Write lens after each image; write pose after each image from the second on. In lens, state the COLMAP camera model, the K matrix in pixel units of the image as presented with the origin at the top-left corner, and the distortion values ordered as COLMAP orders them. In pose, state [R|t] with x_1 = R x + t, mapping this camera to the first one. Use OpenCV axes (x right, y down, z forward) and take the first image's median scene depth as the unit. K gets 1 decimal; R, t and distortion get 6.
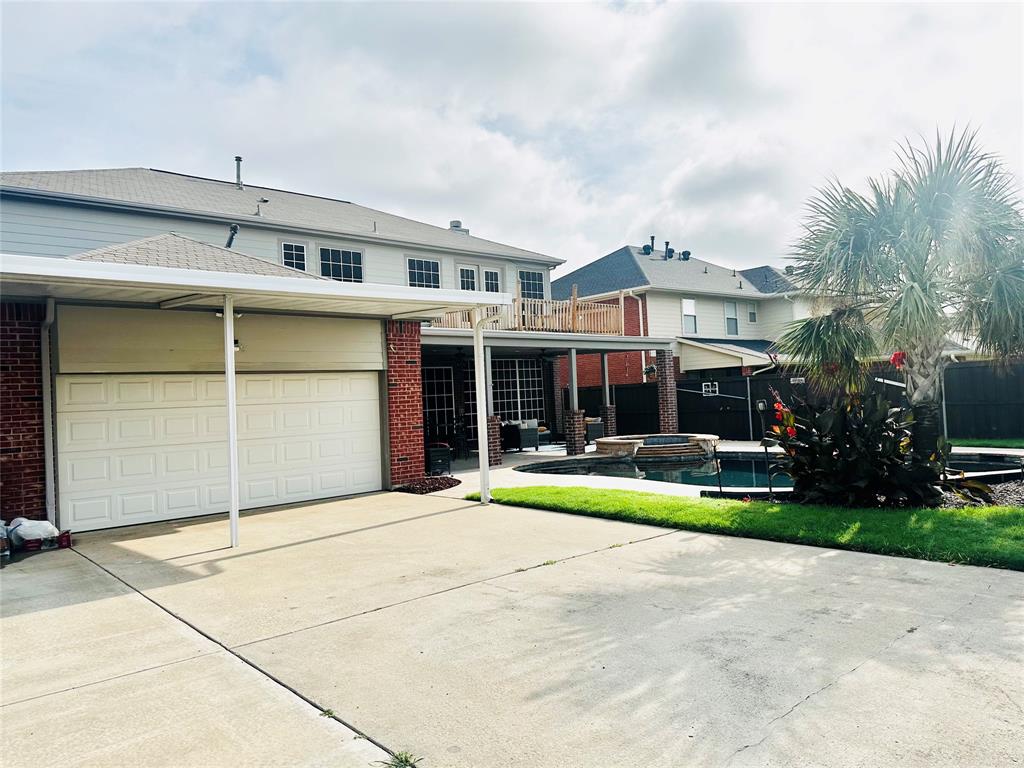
lens RADIAL K [[716.3, 0, 512.0], [0, 716.3, 384.0], [0, 0, 1]] dist [0.002241, -0.004197]
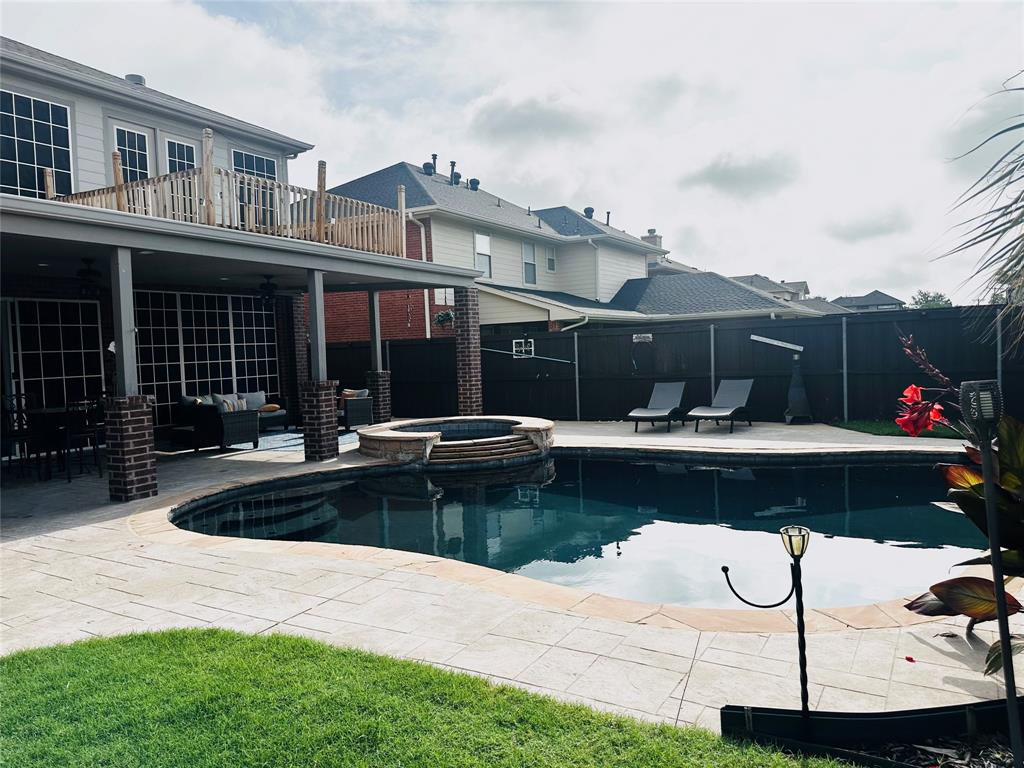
lens RADIAL K [[729.5, 0, 483.6], [0, 729.5, 383.3], [0, 0, 1]] dist [0.199667, -0.002379]
pose [[0.961603, 0.001430, 0.274439, 0.040020], [-0.015987, 0.998580, 0.050813, 0.005322], [-0.273977, -0.053249, 0.960261, 0.315891]]
